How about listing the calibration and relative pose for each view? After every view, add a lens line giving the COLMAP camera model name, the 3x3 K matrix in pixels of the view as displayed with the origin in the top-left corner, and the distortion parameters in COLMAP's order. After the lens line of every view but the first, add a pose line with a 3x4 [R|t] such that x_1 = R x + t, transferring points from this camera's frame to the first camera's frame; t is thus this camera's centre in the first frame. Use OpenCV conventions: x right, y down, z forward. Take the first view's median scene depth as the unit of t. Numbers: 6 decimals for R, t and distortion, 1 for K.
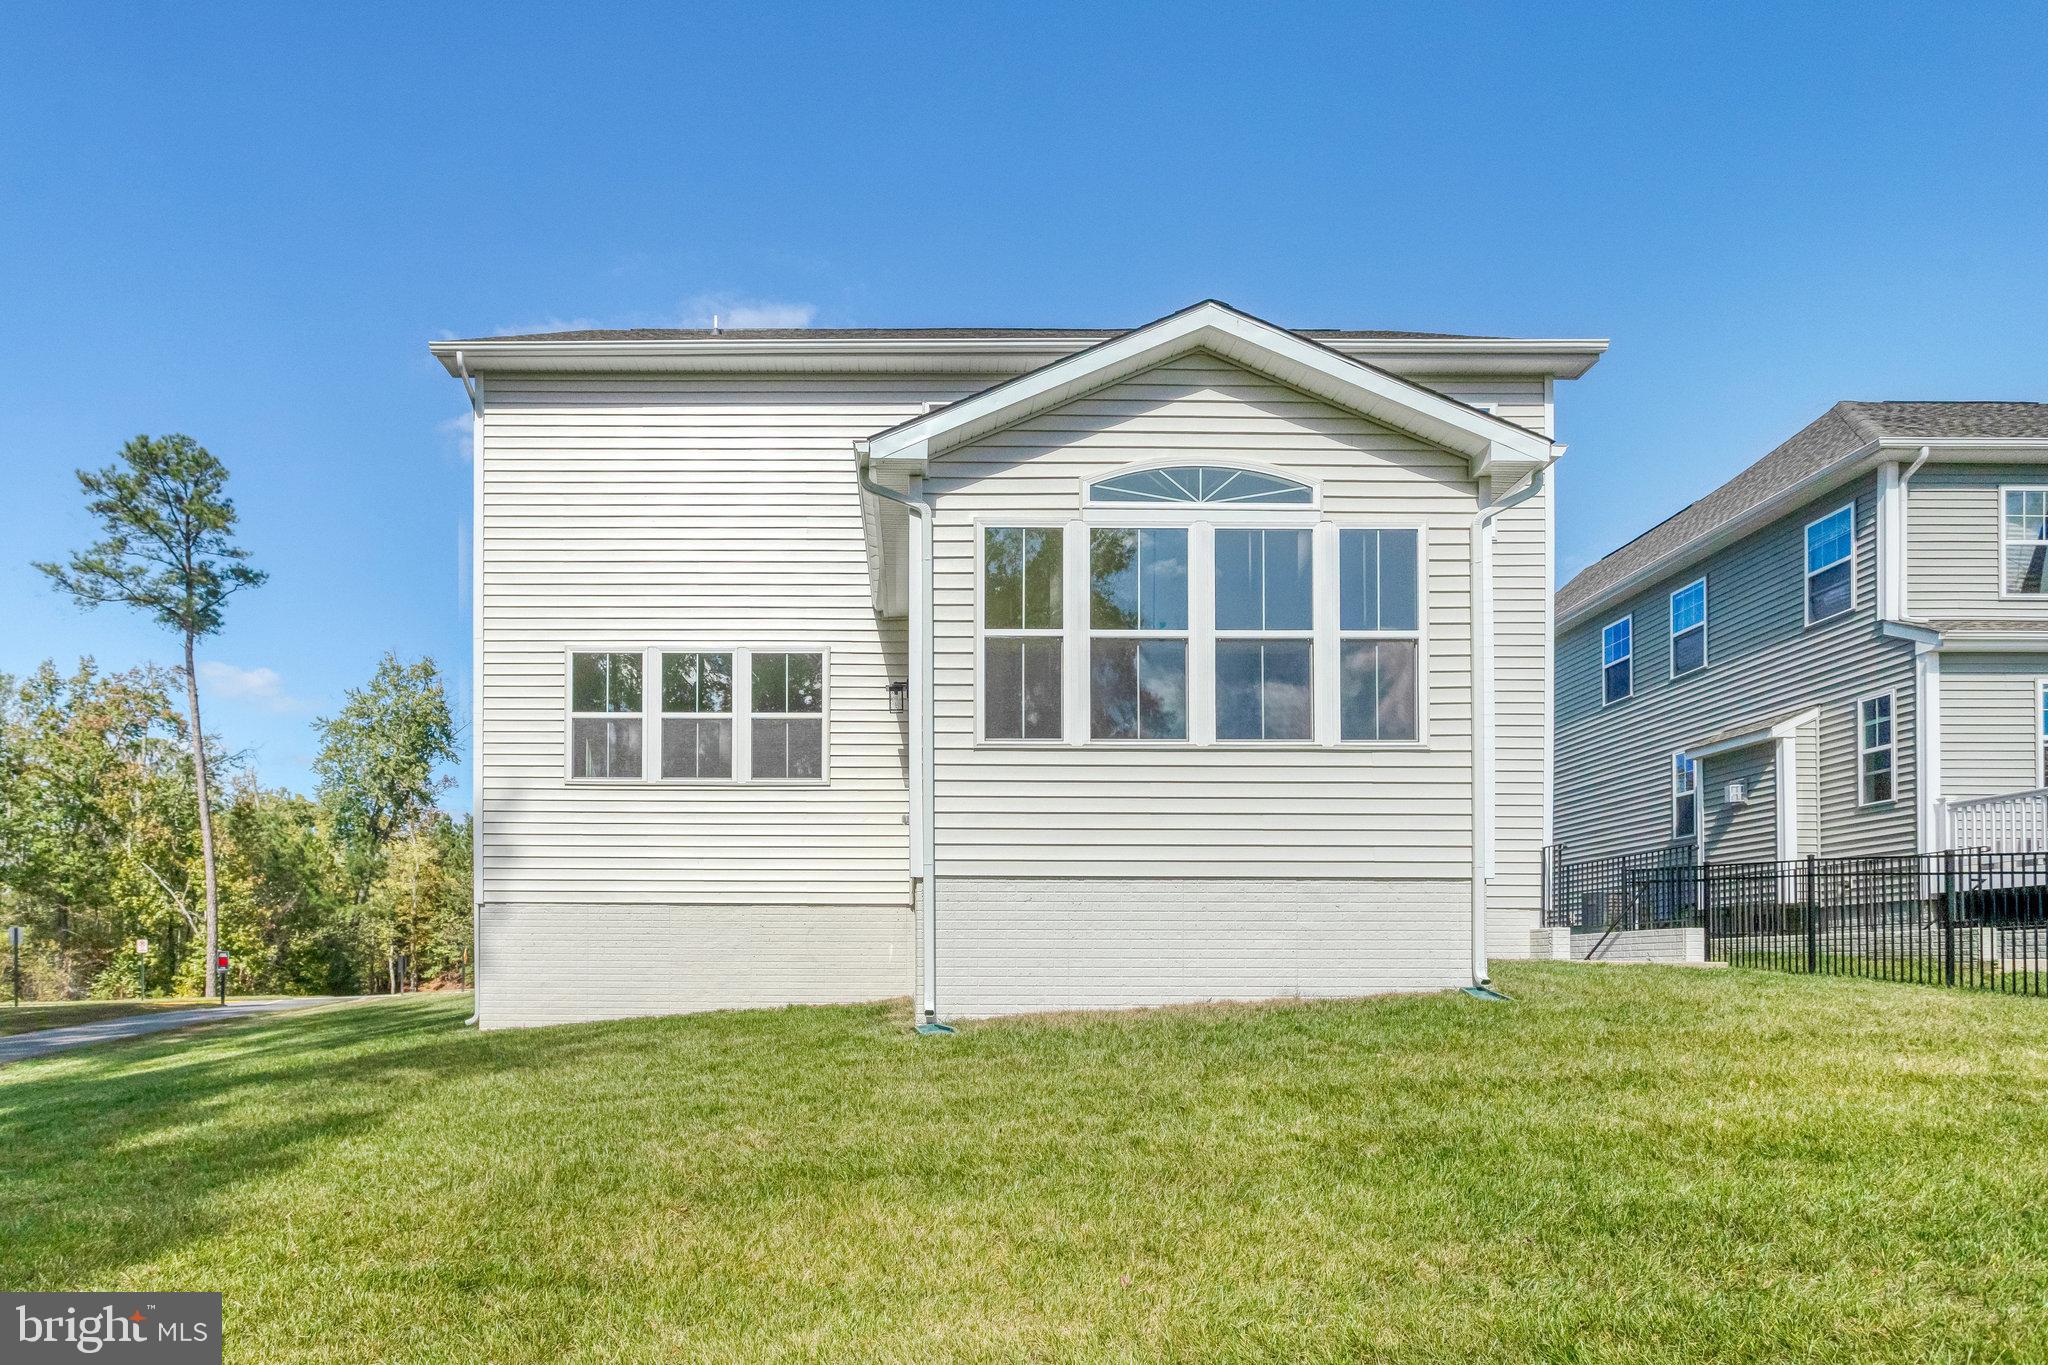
lens RADIAL K [[1099.2, 0, 1024.0], [0, 1099.2, 682.5], [0, 0, 1]] dist [-0.030574, 0.000095]
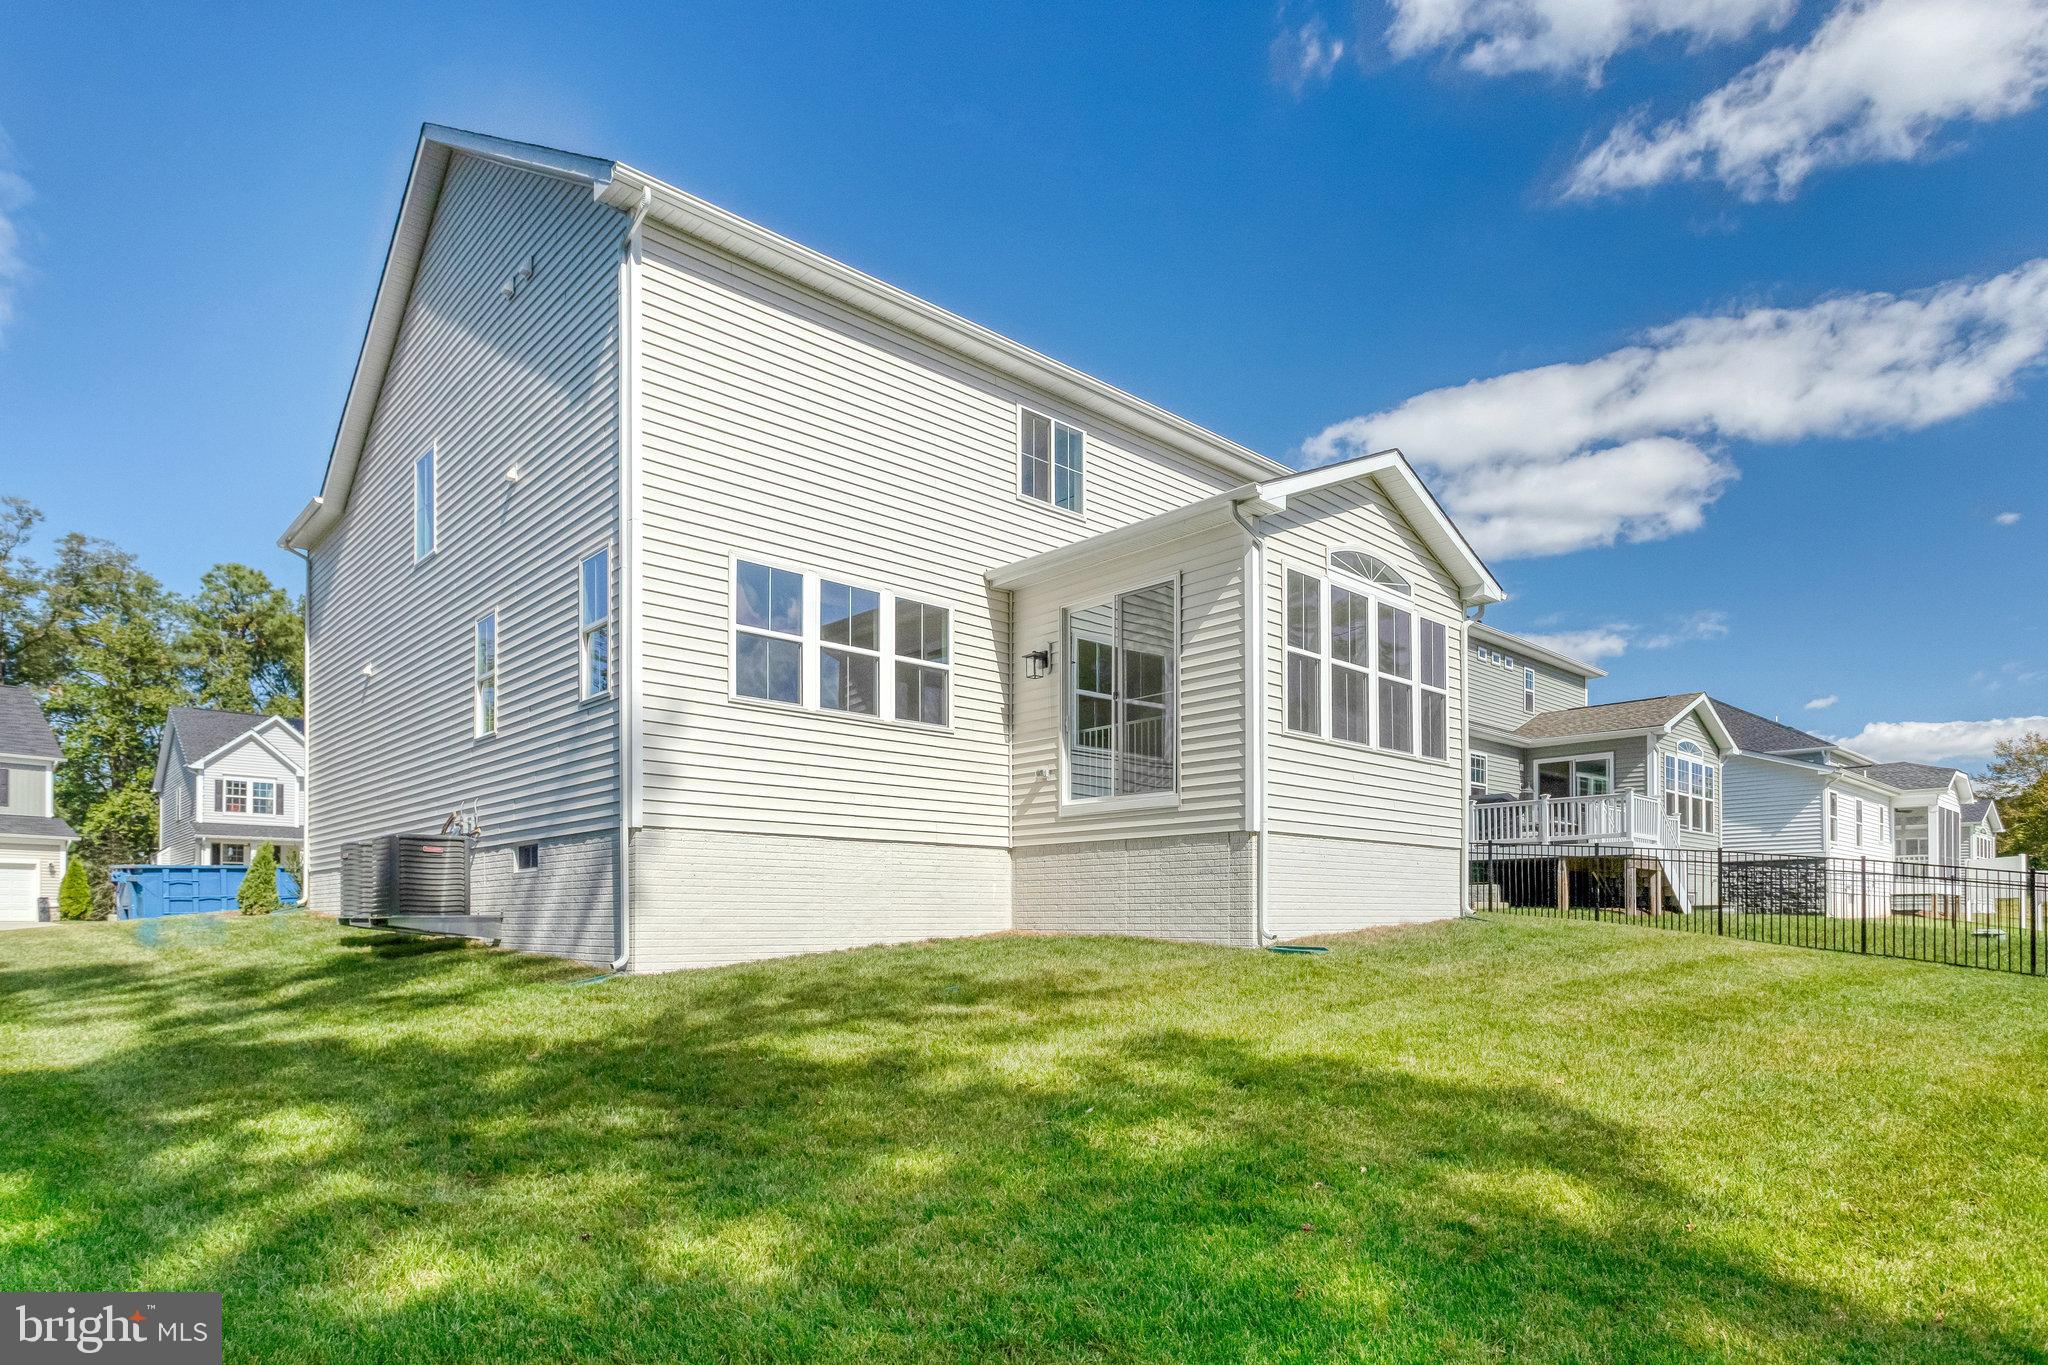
lens RADIAL K [[1080.8, 0, 1025.5], [0, 1080.8, 659.9], [0, 0, 1]] dist [0.002168, 0.000964]
pose [[0.752321, 0.154823, 0.640345, -1.077739], [-0.164755, 0.985323, -0.044667, 0.076571], [-0.637862, -0.071896, 0.766787, 0.193986]]
